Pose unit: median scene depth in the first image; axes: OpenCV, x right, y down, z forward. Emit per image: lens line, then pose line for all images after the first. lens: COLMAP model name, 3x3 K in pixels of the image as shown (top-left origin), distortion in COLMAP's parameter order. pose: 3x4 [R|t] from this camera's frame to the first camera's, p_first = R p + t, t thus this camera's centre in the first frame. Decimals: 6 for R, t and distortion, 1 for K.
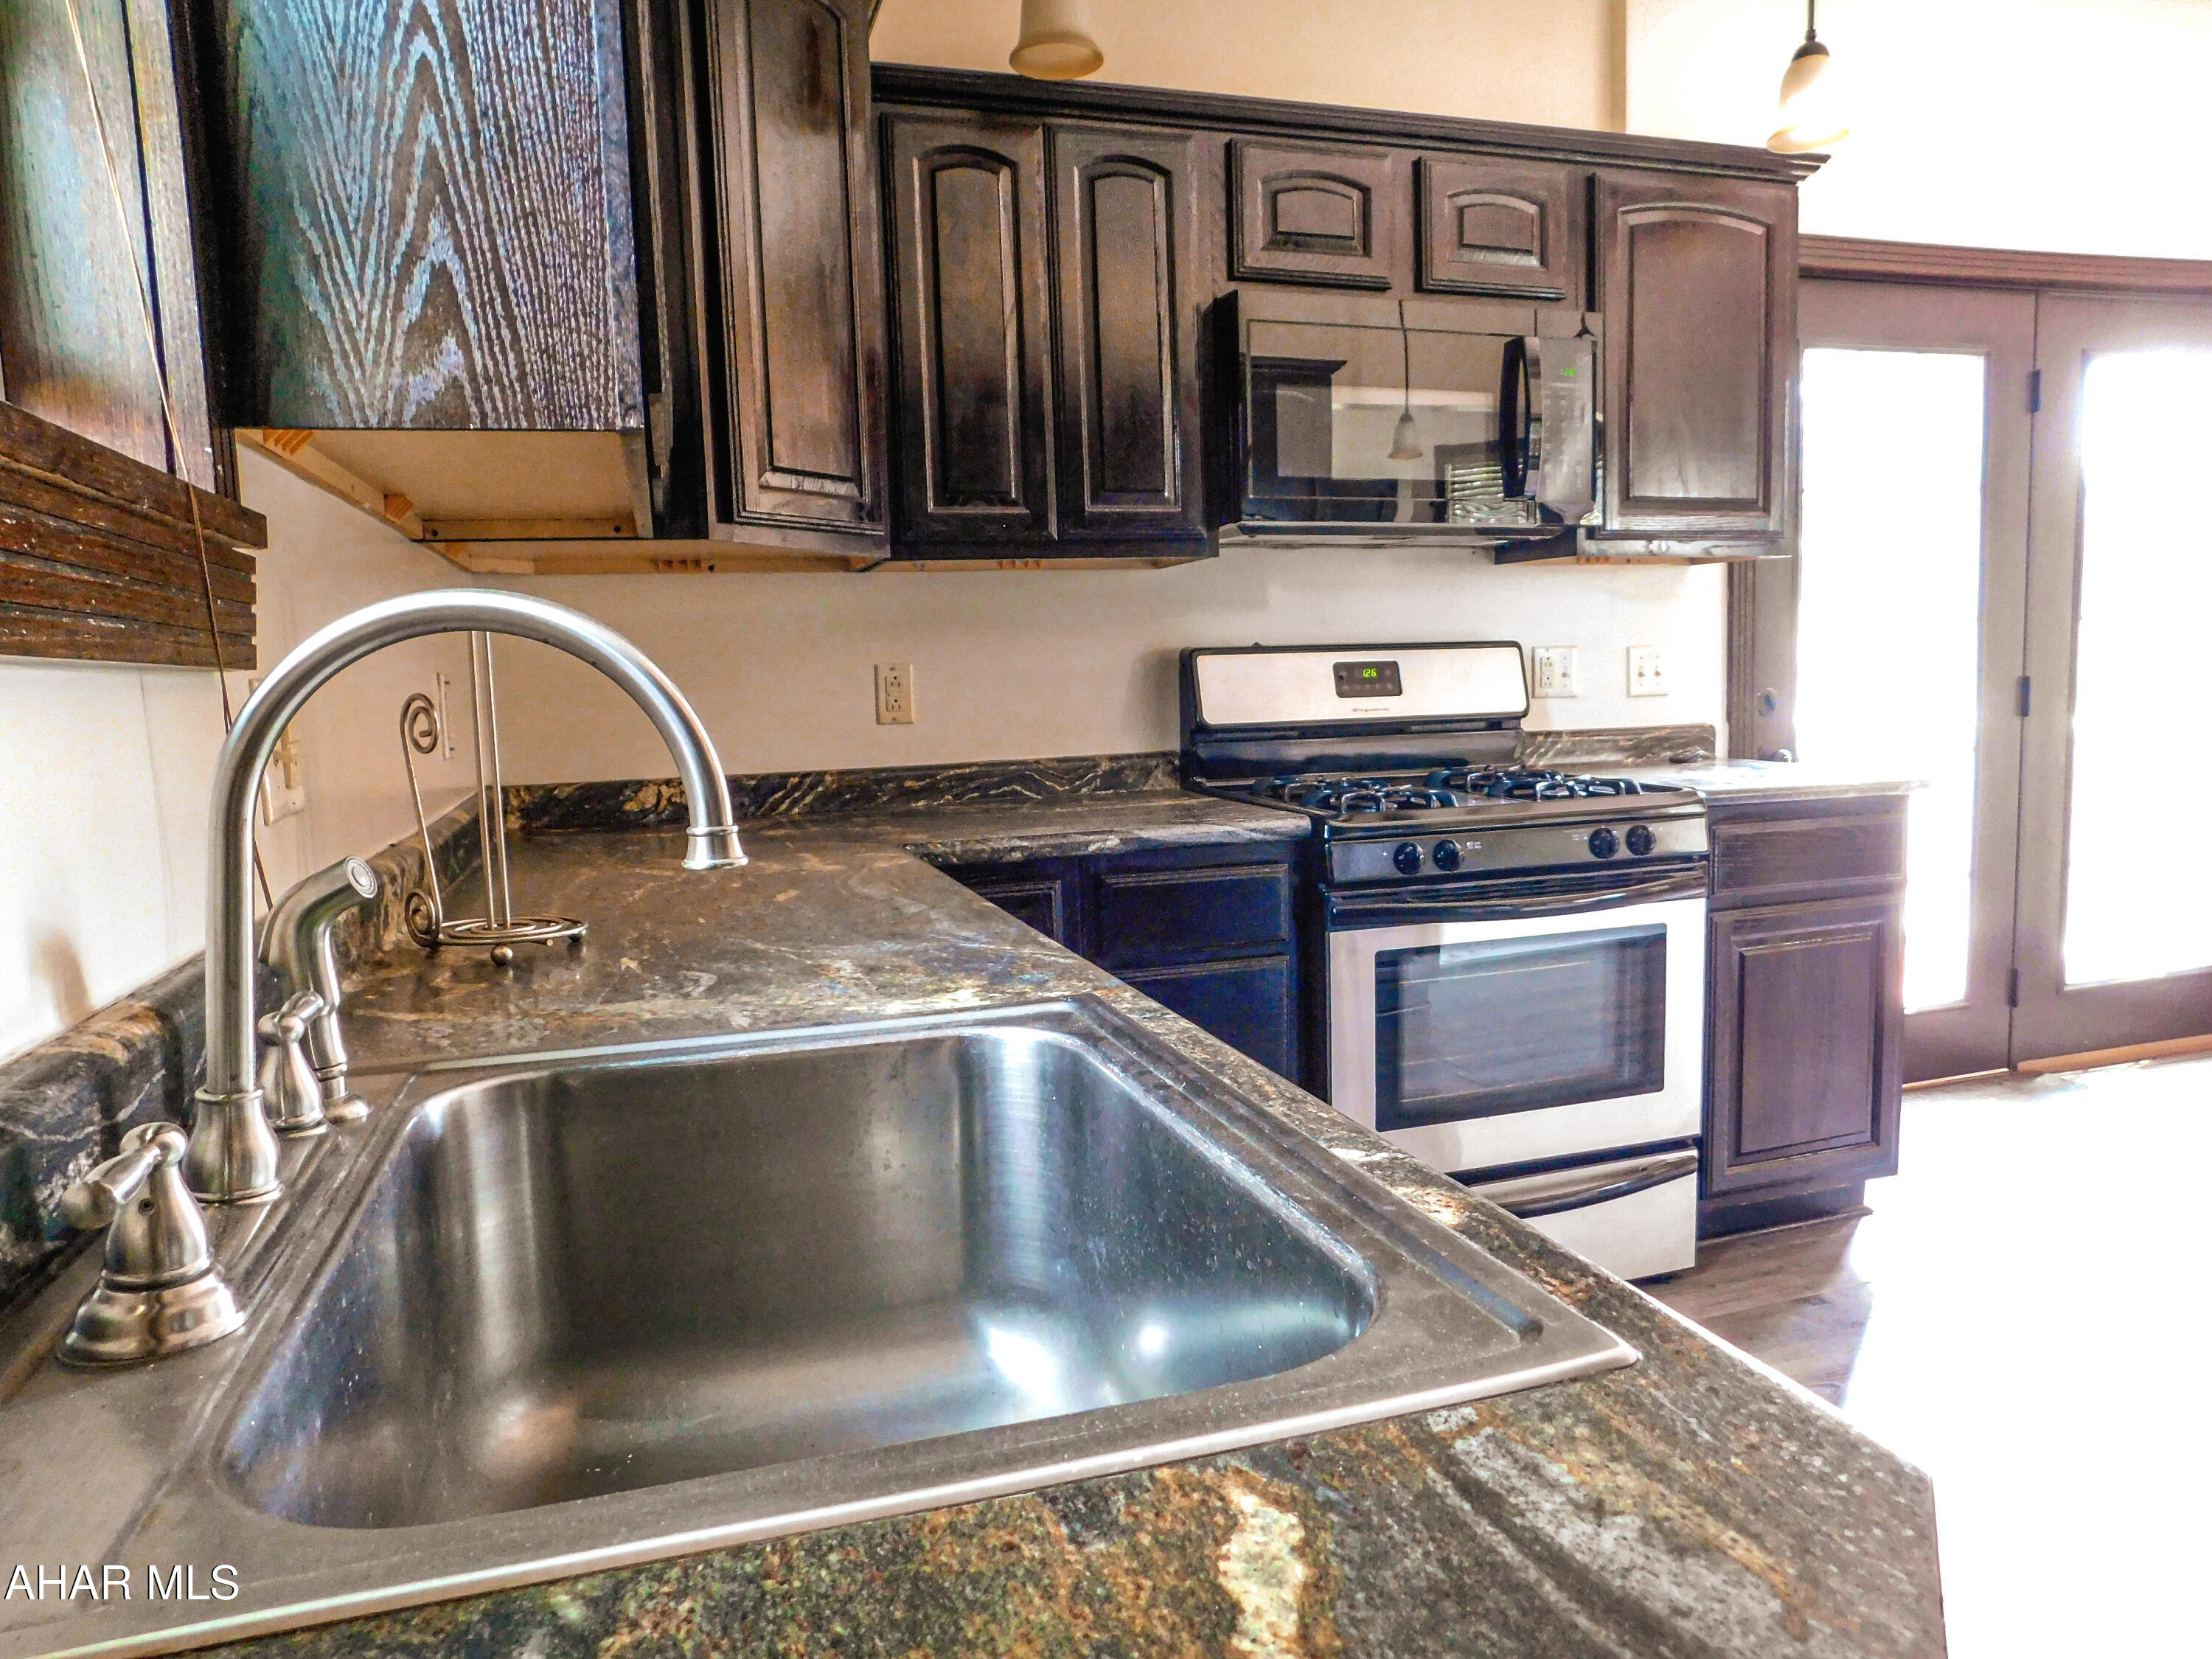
lens RADIAL K [[1470.7, 0, 1111.3], [0, 1470.7, 833.2], [0, 0, 1]] dist [-0.043212, 0.012589]
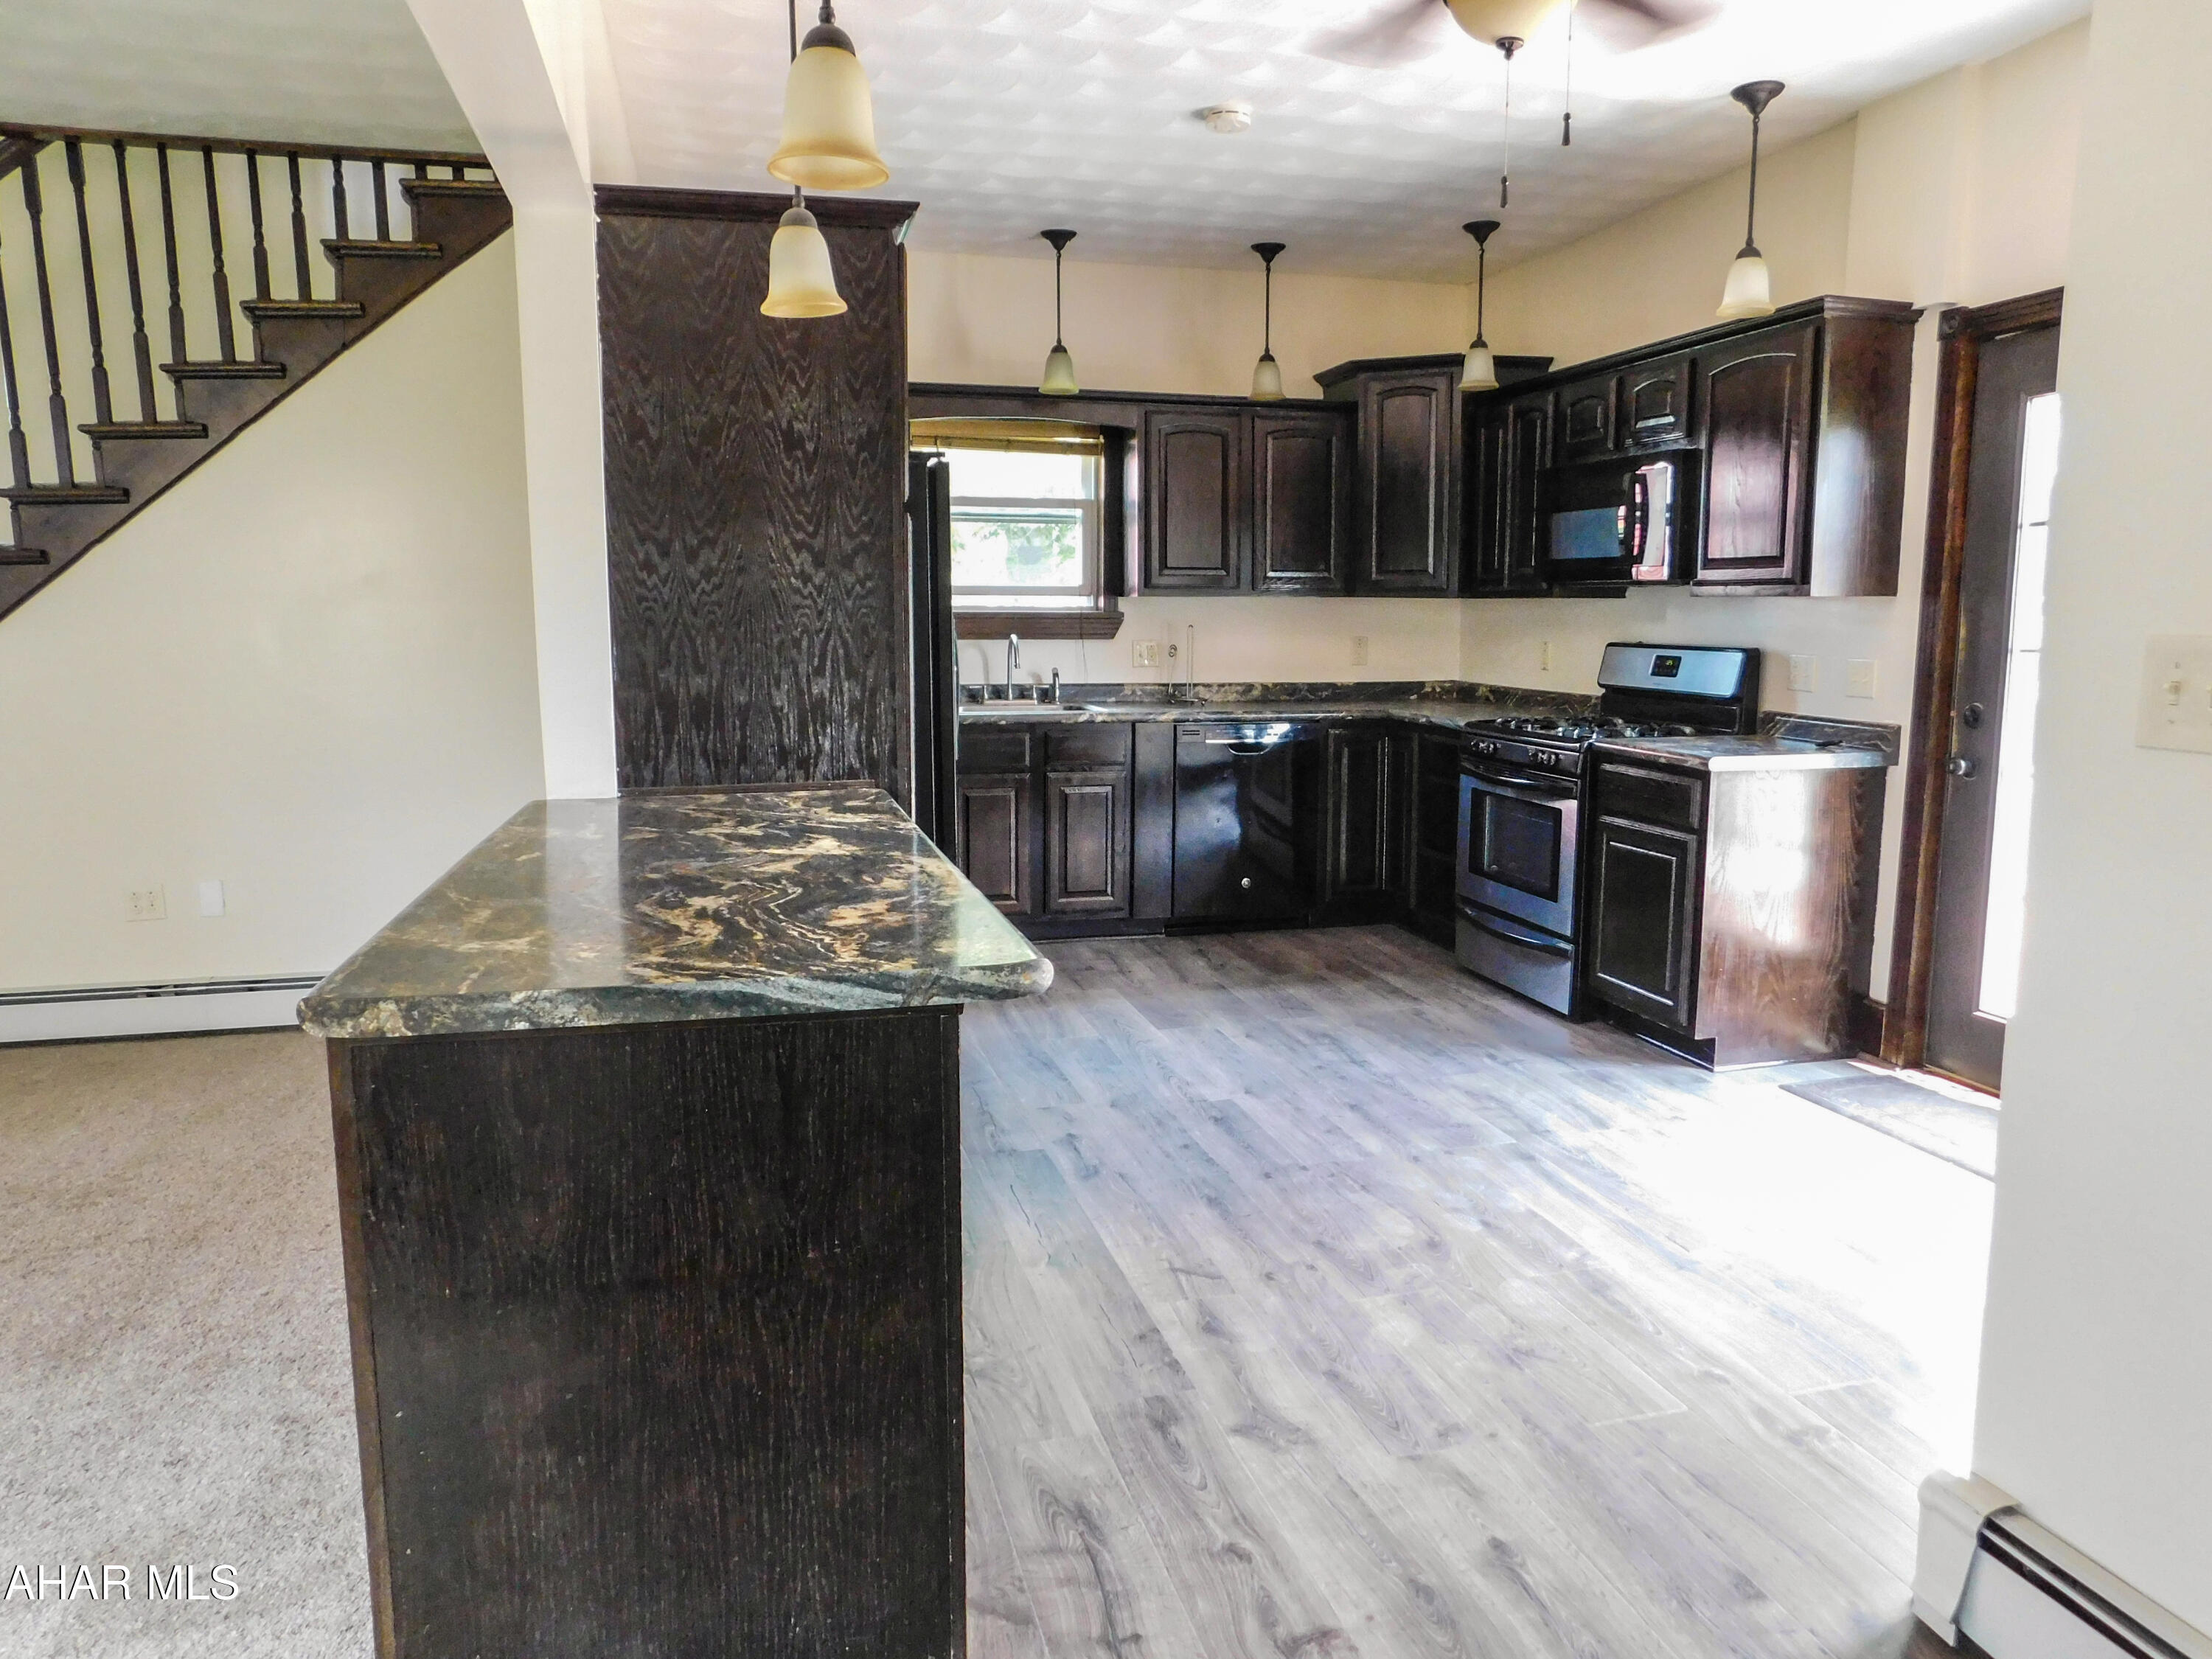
lens RADIAL K [[1470.7, 0, 1102.6], [0, 1470.7, 825.3], [0, 0, 1]] dist [-0.043212, 0.012589]
pose [[-0.062685, 0.176939, -0.982224, 1.907291], [-0.110709, 0.976853, 0.183036, -0.162947], [0.991874, 0.120215, -0.041646, 0.456284]]
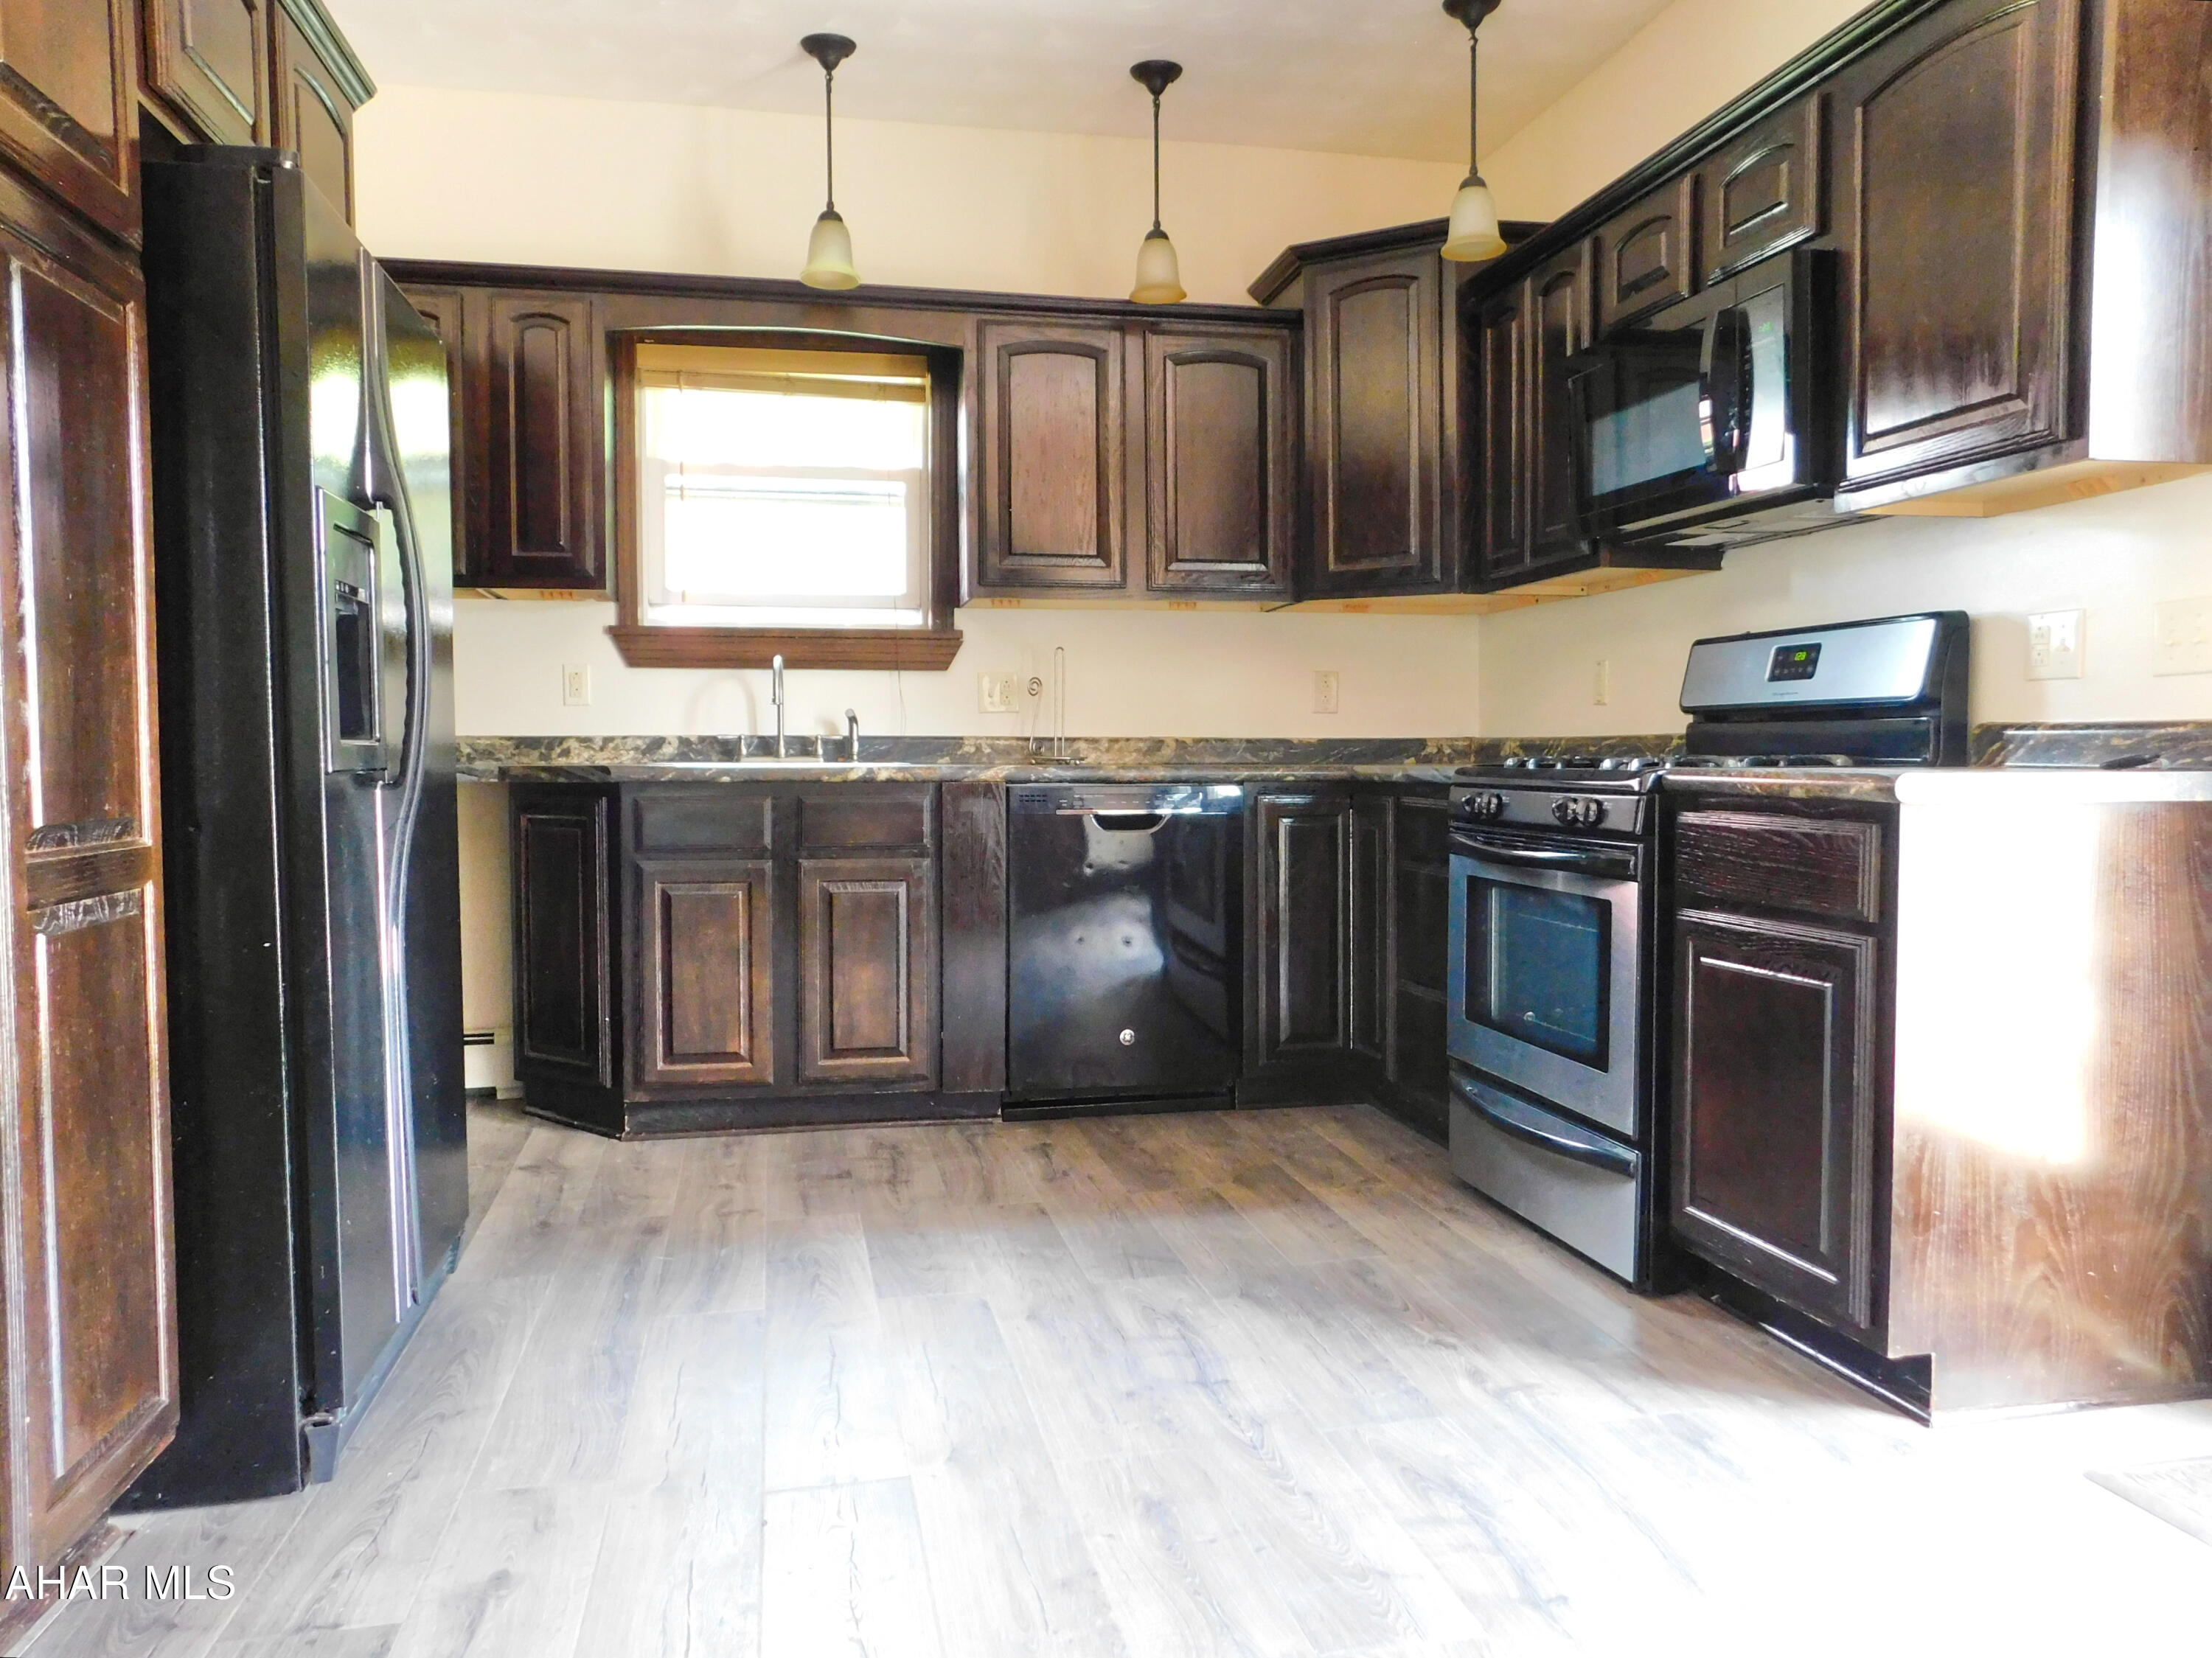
lens RADIAL K [[1564.2, 0, 1103.2], [0, 1564.2, 826.1], [0, 0, 1]] dist [-0.020841, 0.016962]
pose [[-0.111640, 0.076464, -0.990803, 1.275028], [-0.105468, 0.990492, 0.088324, -0.040376], [0.988136, 0.114359, -0.102514, 0.670175]]
